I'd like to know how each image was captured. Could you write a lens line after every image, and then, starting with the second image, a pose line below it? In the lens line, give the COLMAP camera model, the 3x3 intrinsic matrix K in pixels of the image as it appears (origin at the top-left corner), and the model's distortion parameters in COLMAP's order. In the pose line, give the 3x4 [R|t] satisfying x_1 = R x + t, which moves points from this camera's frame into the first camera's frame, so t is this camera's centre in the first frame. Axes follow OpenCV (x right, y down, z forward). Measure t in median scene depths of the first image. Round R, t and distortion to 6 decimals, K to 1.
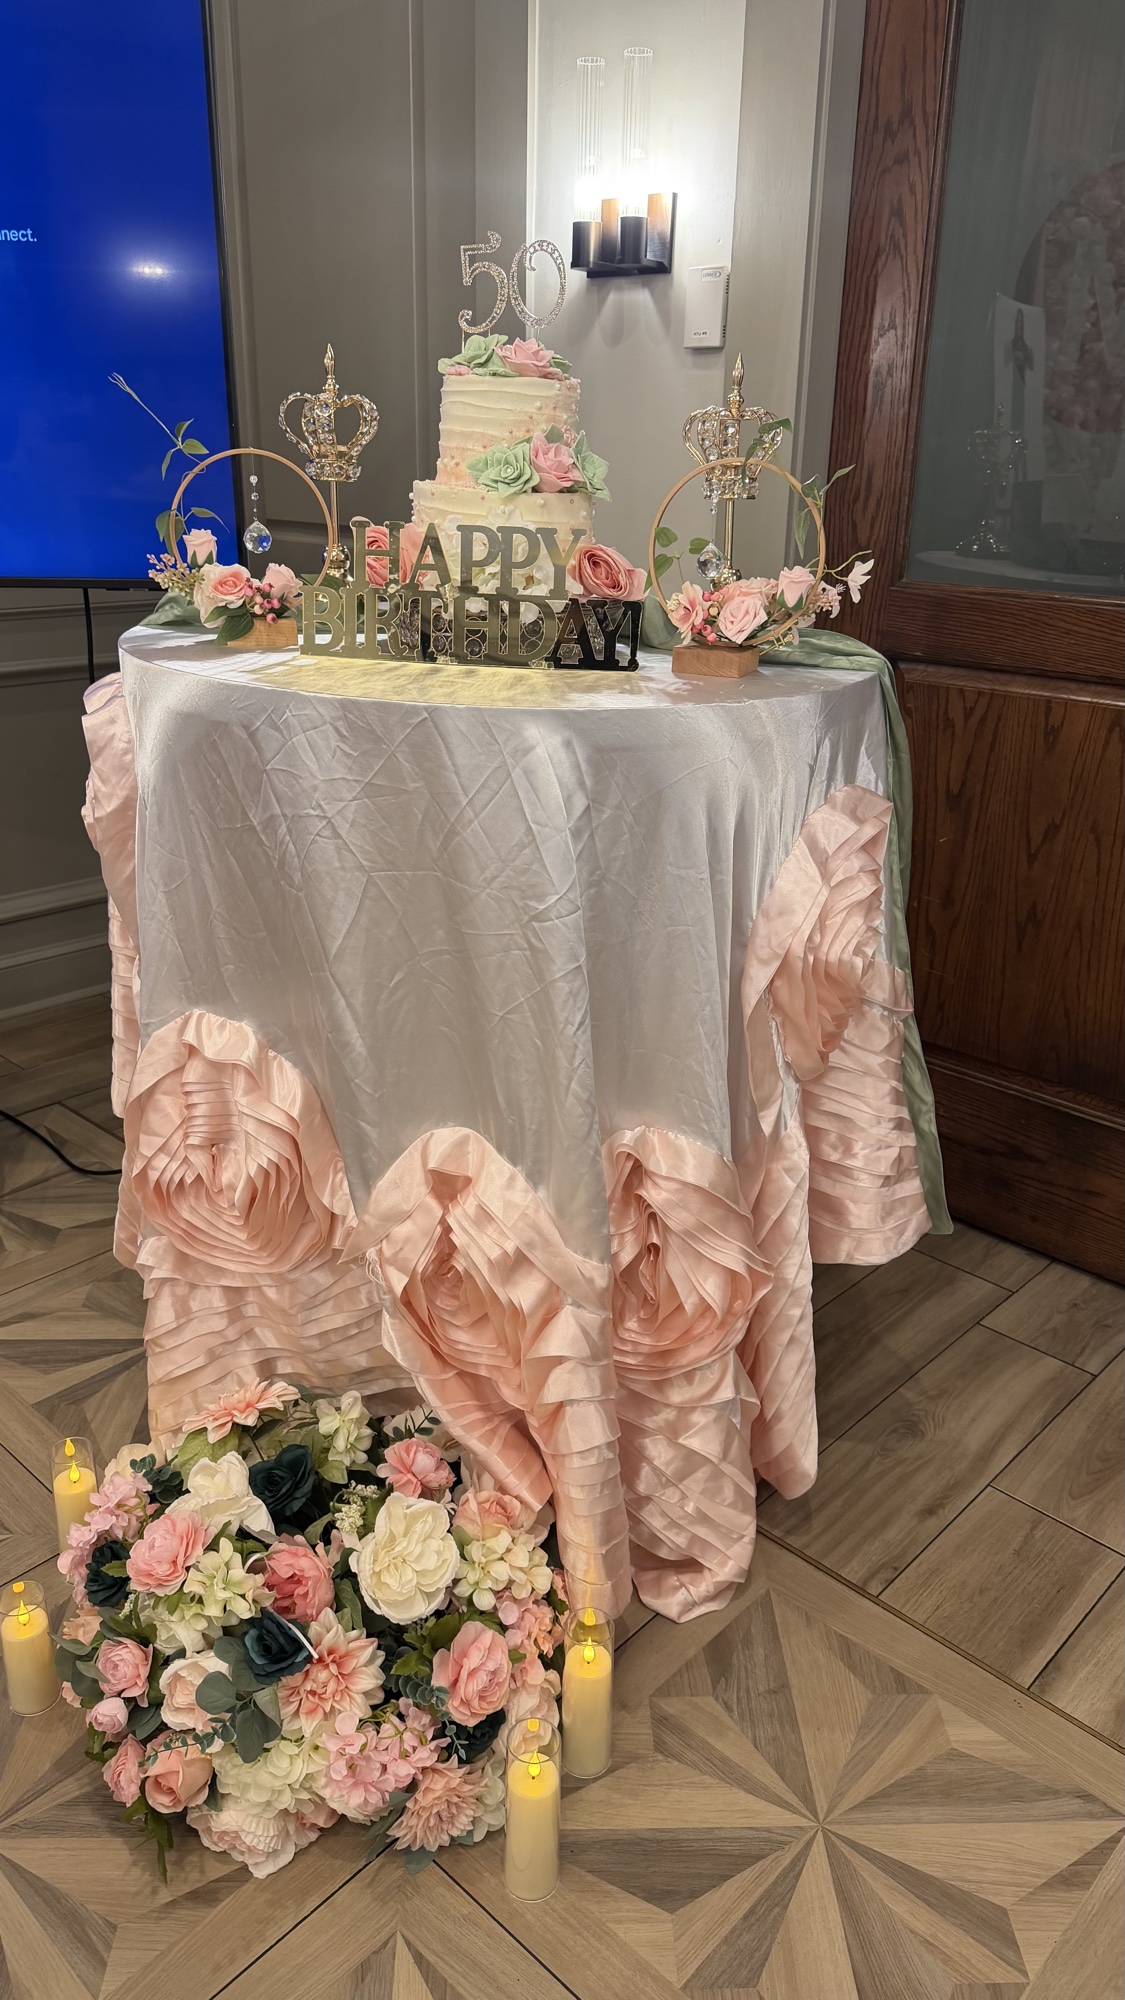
lens RADIAL K [[1432.7, 0, 562.5], [0, 1432.7, 1000.0], [0, 0, 1]] dist [0.101653, -0.135195]
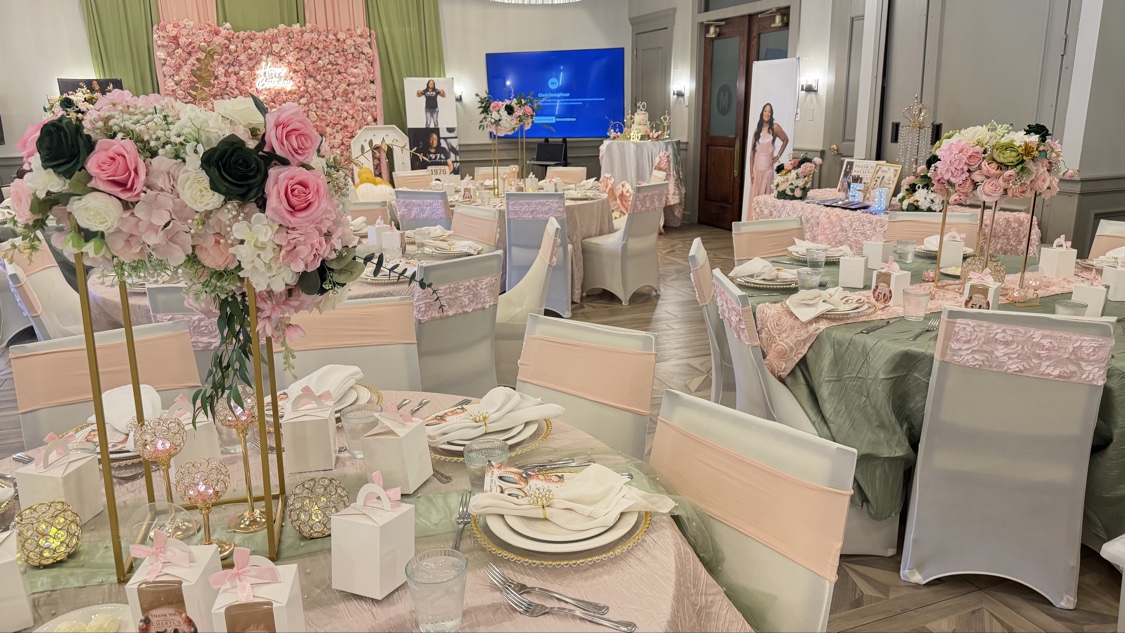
lens RADIAL K [[808.7, 0, 562.5], [0, 808.7, 316.5], [0, 0, 1]] dist [0.105861, -0.175539]
pose [[0.898758, 0.075649, -0.431870, 2.047800], [-0.123657, 0.988751, -0.084143, 1.537783], [0.420647, 0.129028, 0.898002, -4.214898]]
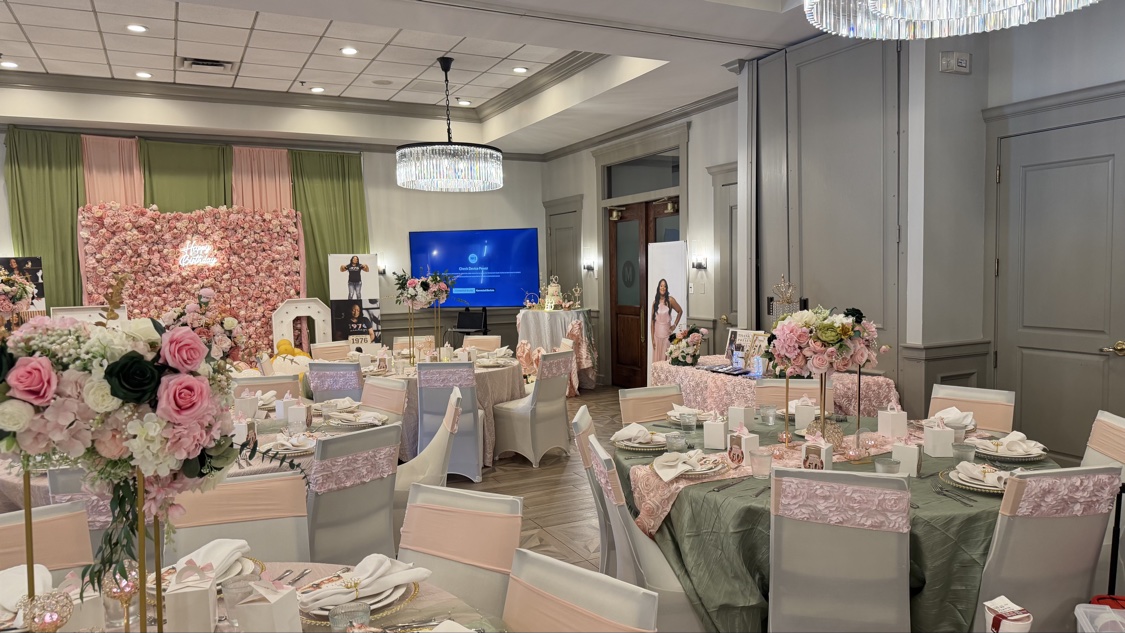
lens RADIAL K [[805.9, 0, 576.0], [0, 805.9, 314.8], [0, 0, 1]] dist [0.101653, -0.135195]
pose [[0.937829, -0.018670, -0.346596, 2.236697], [-0.087260, 0.953801, -0.287487, 1.534199], [0.335951, 0.299858, 0.892873, -4.366078]]
